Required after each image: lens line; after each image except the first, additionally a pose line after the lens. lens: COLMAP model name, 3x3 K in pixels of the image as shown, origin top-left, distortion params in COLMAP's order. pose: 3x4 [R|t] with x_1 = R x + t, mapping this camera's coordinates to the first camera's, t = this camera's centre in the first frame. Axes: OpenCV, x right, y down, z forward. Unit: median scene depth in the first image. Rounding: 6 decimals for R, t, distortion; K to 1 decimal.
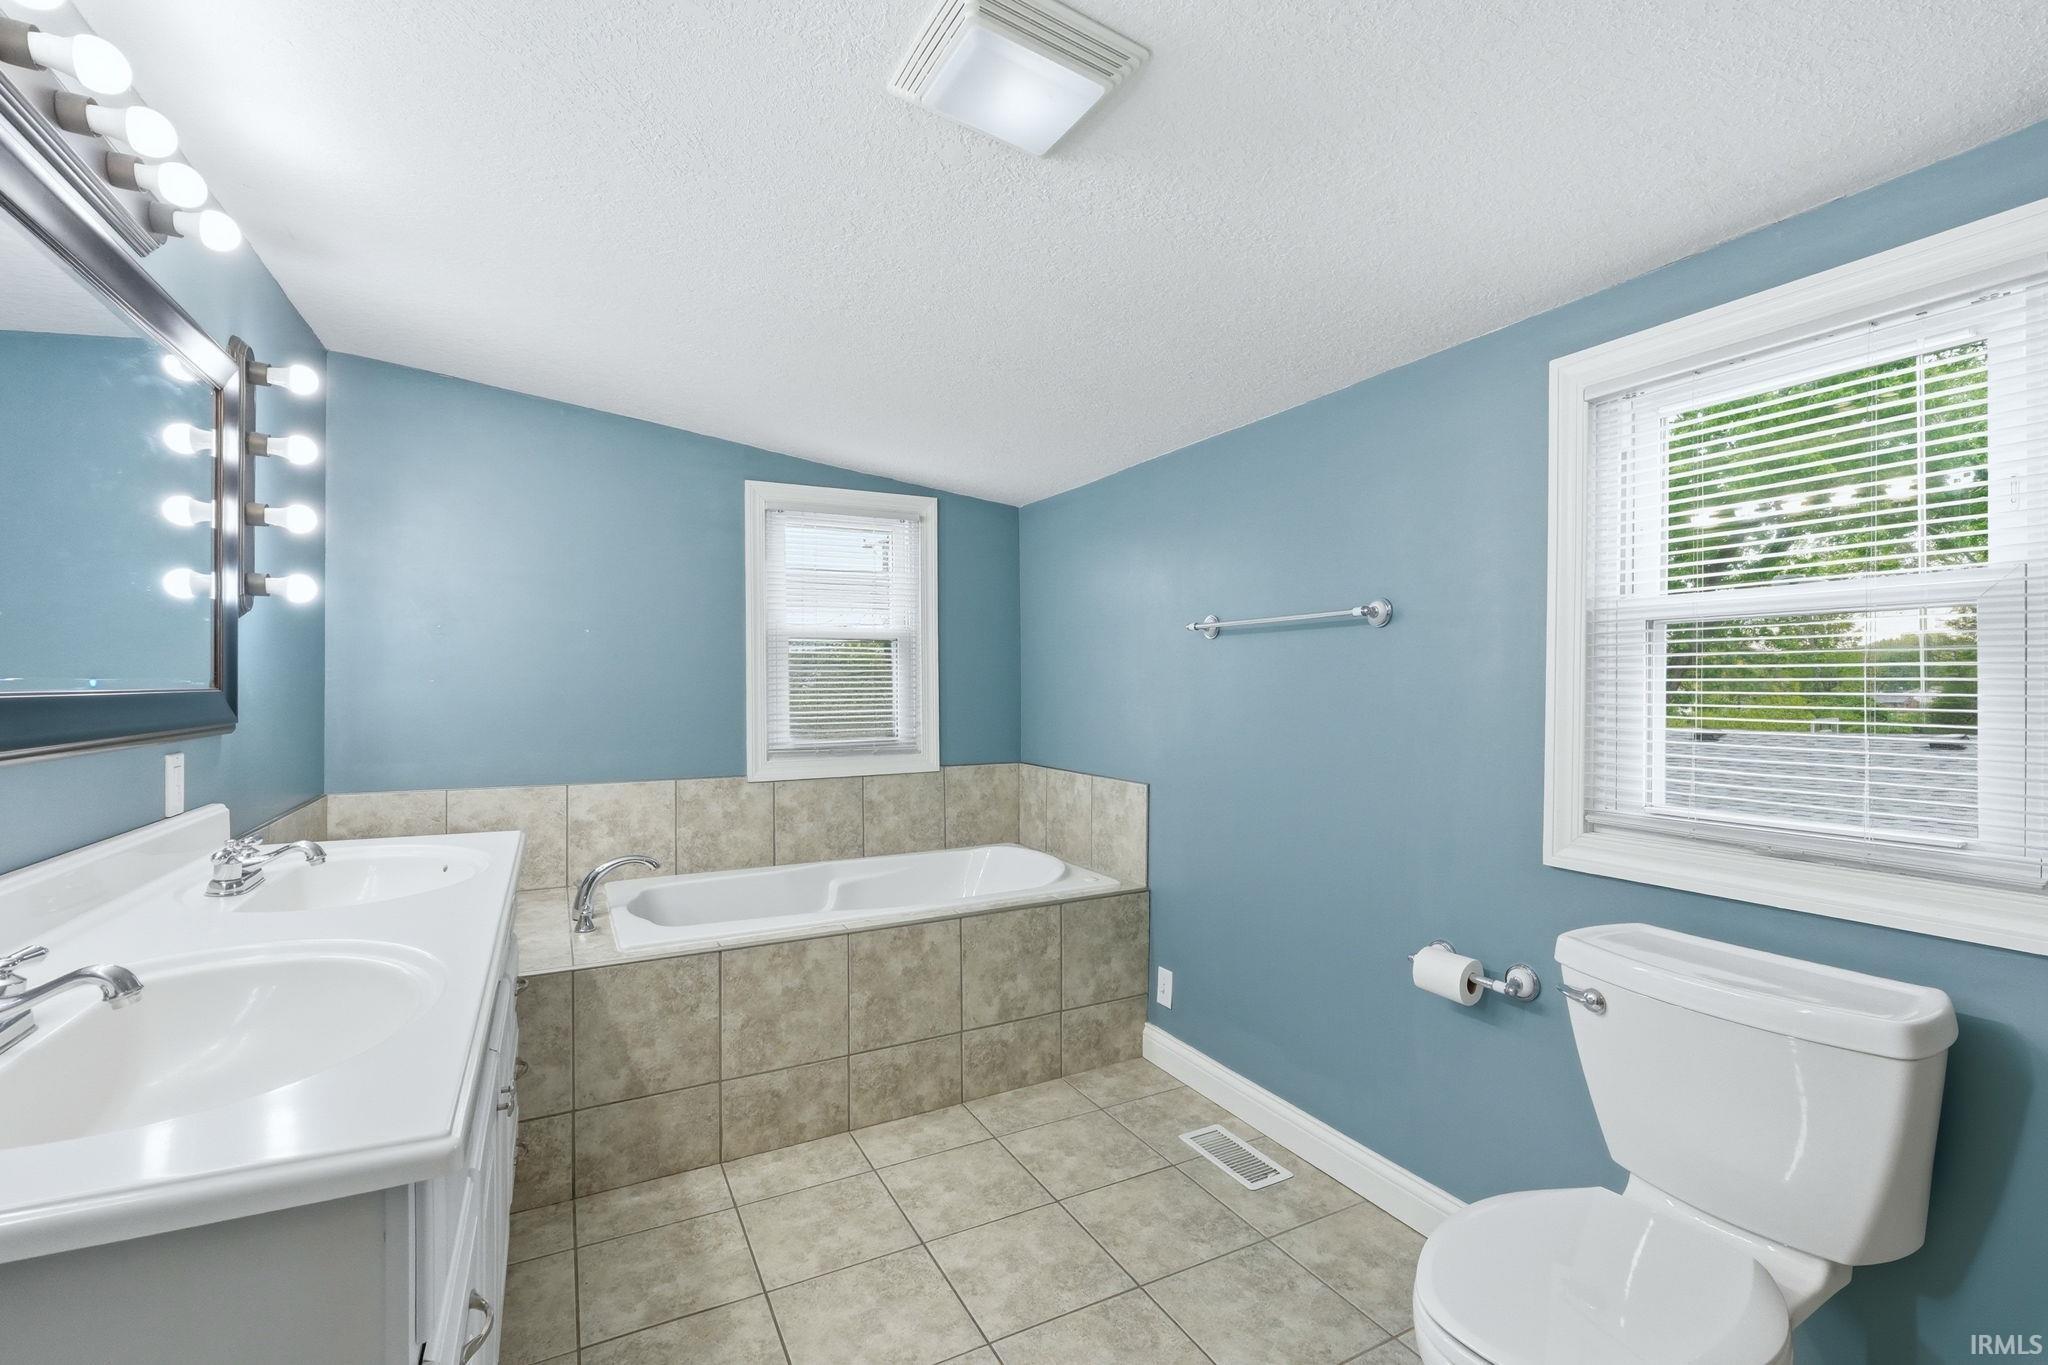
lens RADIAL K [[869.7, 0, 1024.8], [0, 869.7, 682.2], [0, 0, 1]] dist [0.000320, 0.000068]
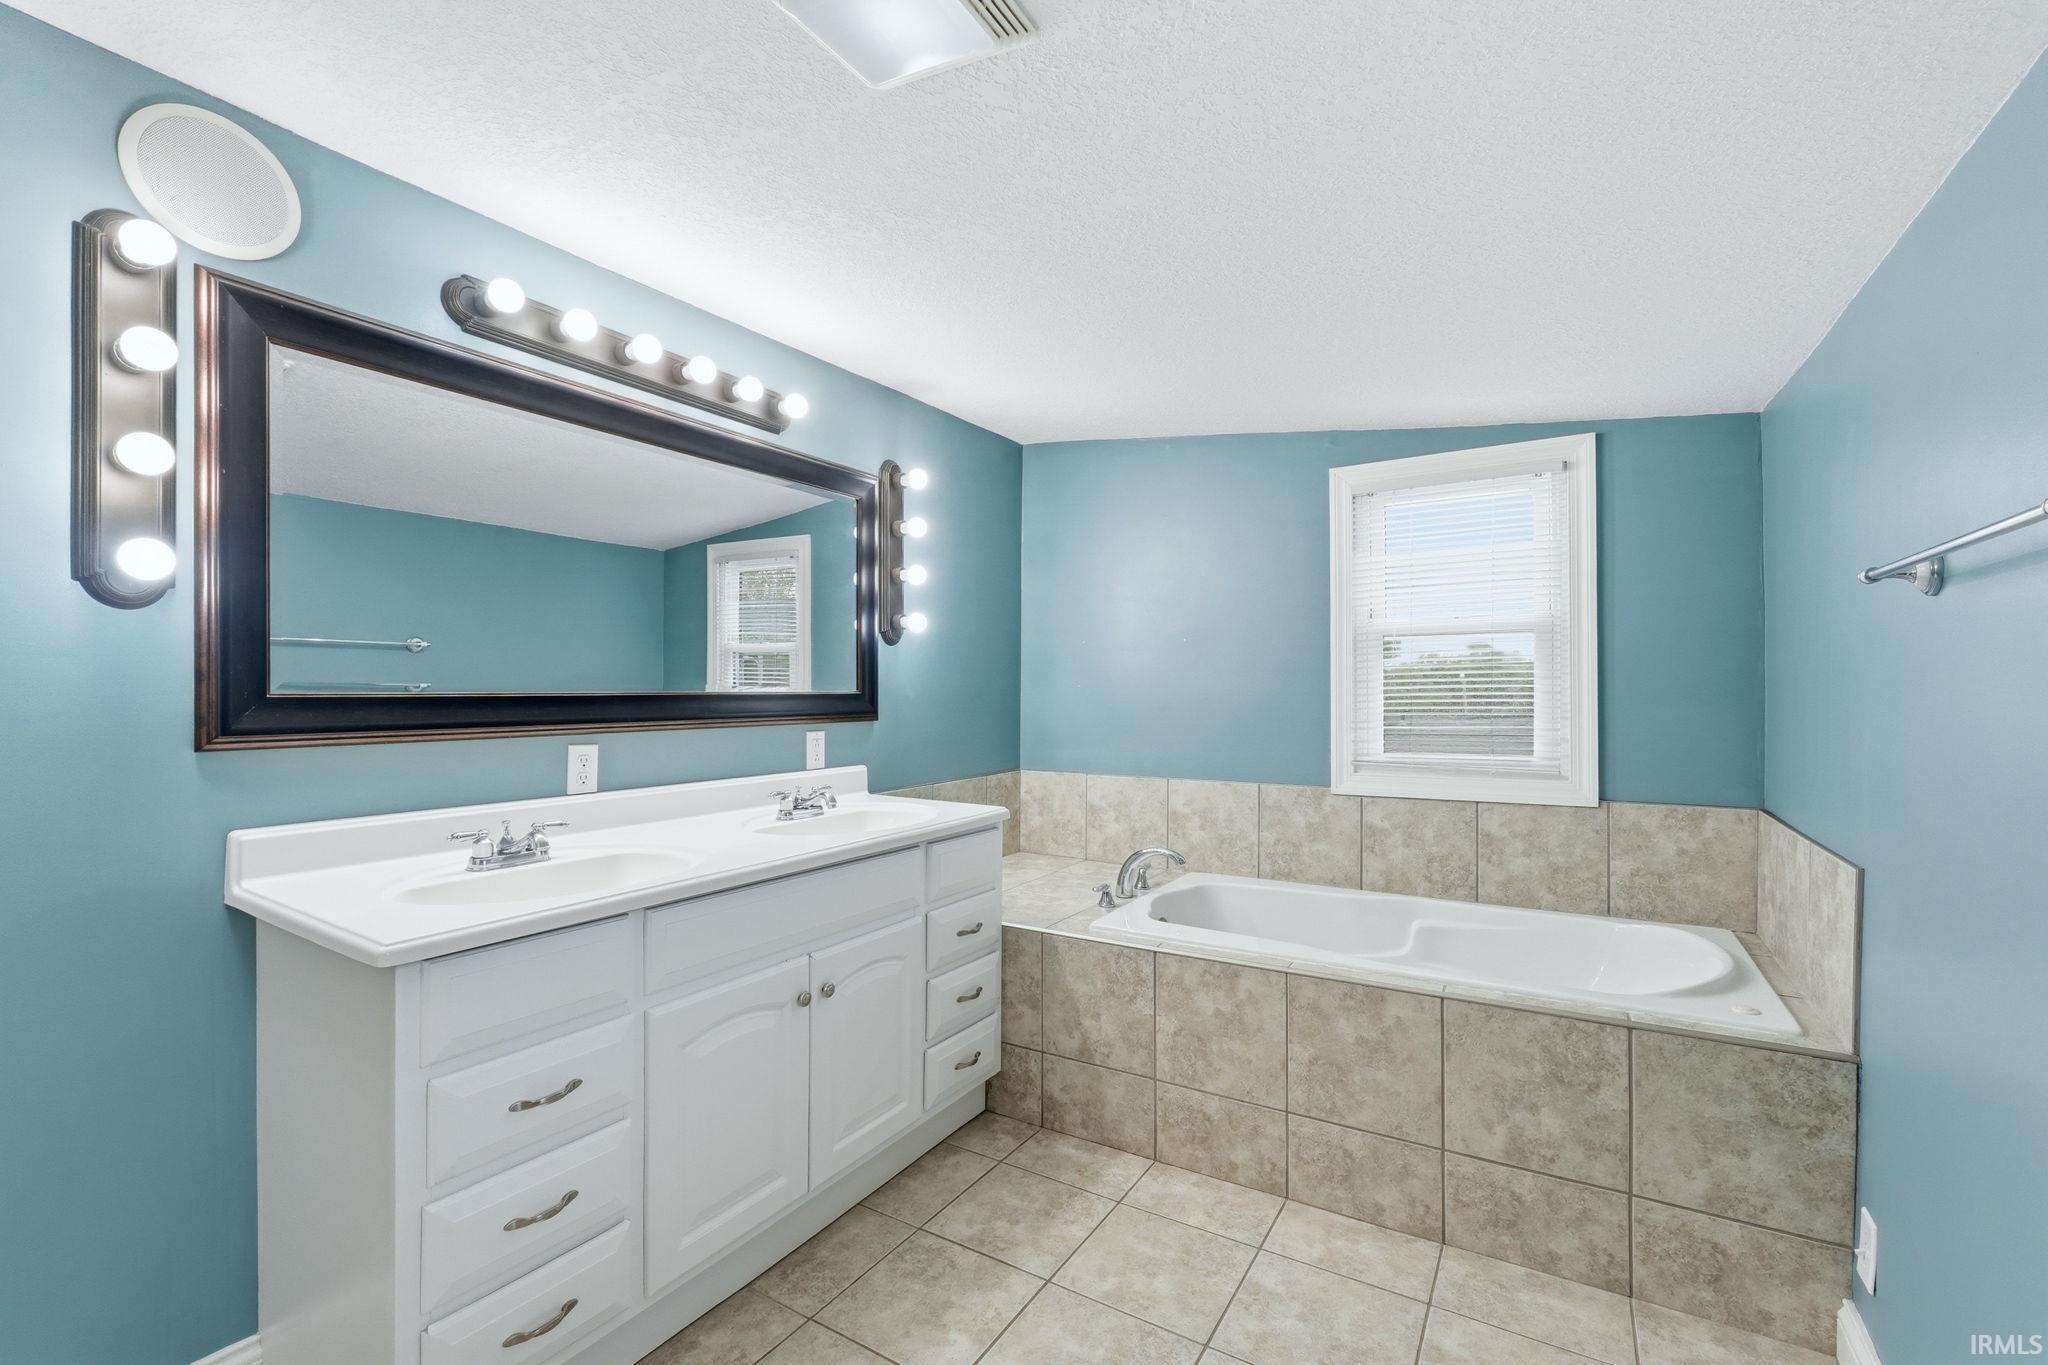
lens RADIAL K [[869.7, 0, 1034.6], [0, 869.7, 689.8], [0, 0, 1]] dist [0.000320, 0.000068]
pose [[0.522919, 0.000086, -0.852382, 0.375263], [0.002879, 0.999994, 0.001867, 0.001826], [0.852378, -0.003430, 0.522916, 0.299671]]
